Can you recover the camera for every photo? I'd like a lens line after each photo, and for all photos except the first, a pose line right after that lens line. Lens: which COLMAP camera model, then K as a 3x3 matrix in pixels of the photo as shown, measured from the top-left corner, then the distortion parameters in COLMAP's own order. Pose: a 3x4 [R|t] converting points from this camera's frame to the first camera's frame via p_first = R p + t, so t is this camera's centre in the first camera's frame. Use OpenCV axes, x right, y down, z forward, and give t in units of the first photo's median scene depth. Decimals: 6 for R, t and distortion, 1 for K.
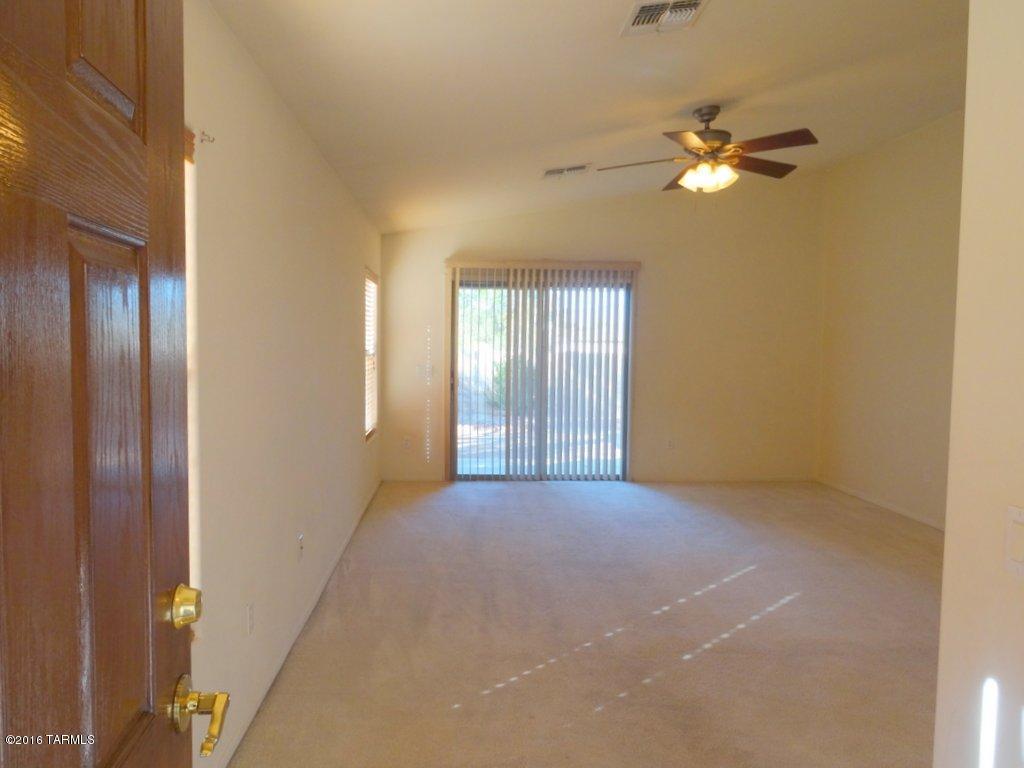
lens RADIAL K [[739.5, 0, 512.0], [0, 739.5, 384.0], [0, 0, 1]] dist [0.000200, -0.000326]
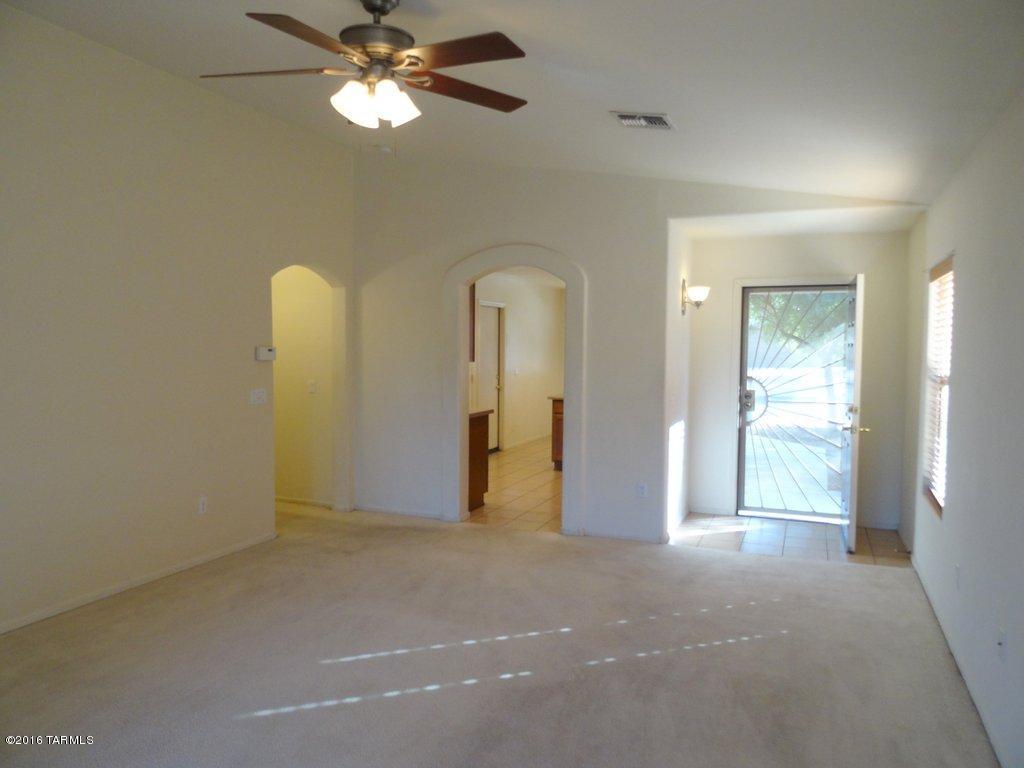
lens RADIAL K [[739.5, 0, 512.0], [0, 739.5, 384.0], [0, 0, 1]] dist [0.000200, -0.000326]
pose [[-0.891439, -0.052334, 0.450109, -0.153028], [0.002756, 0.992664, 0.120875, -0.121326], [-0.453133, 0.108993, -0.884755, 1.694339]]
